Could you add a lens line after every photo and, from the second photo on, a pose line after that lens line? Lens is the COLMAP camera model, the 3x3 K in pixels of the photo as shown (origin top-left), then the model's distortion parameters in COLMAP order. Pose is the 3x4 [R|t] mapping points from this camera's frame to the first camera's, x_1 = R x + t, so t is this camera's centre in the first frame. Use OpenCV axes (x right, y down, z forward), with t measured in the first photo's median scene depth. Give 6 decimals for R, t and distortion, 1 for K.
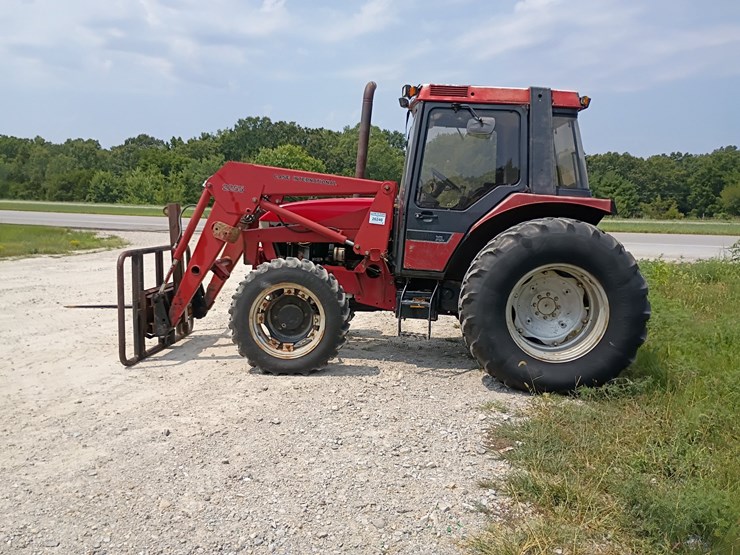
lens RADIAL K [[638.3, 0, 349.8], [0, 638.3, 292.5], [0, 0, 1]] dist [0.053378, -0.063855]
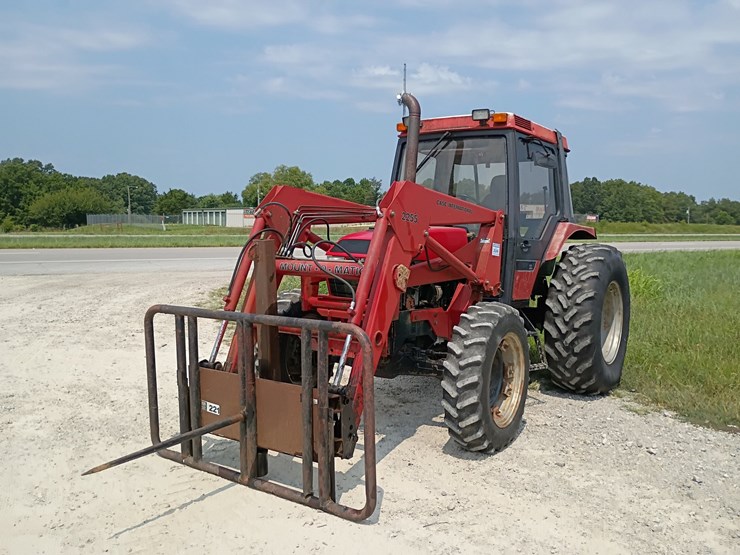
lens RADIAL K [[637.4, 0, 372.9], [0, 637.4, 280.4], [0, 0, 1]] dist [0.054423, -0.063342]
pose [[0.512633, -0.085918, 0.854298, -0.862342], [0.115603, 0.992828, 0.030481, -0.124700], [-0.850790, 0.083134, 0.518888, 0.697134]]
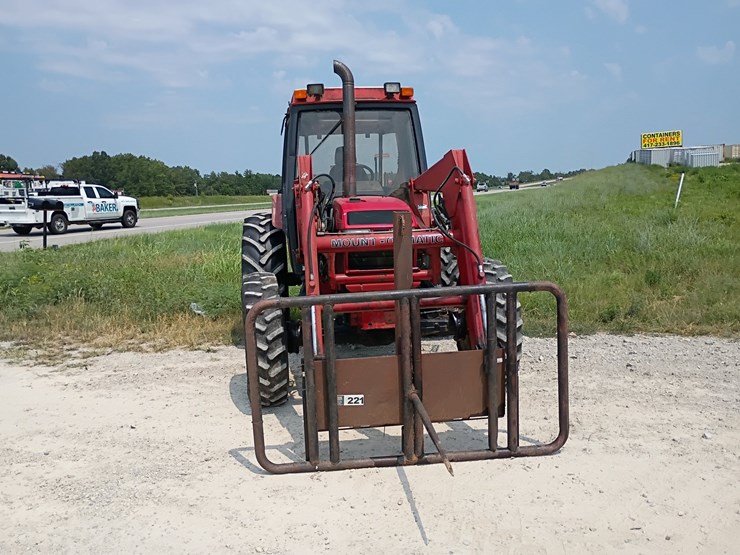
lens RADIAL K [[637.4, 0, 350.3], [0, 637.4, 301.7], [0, 0, 1]] dist [0.054423, -0.063342]
pose [[-0.156533, -0.174689, 0.972101, -0.977895], [0.169924, 0.964795, 0.200738, -0.213763], [-0.972946, 0.196606, -0.121338, 1.308720]]
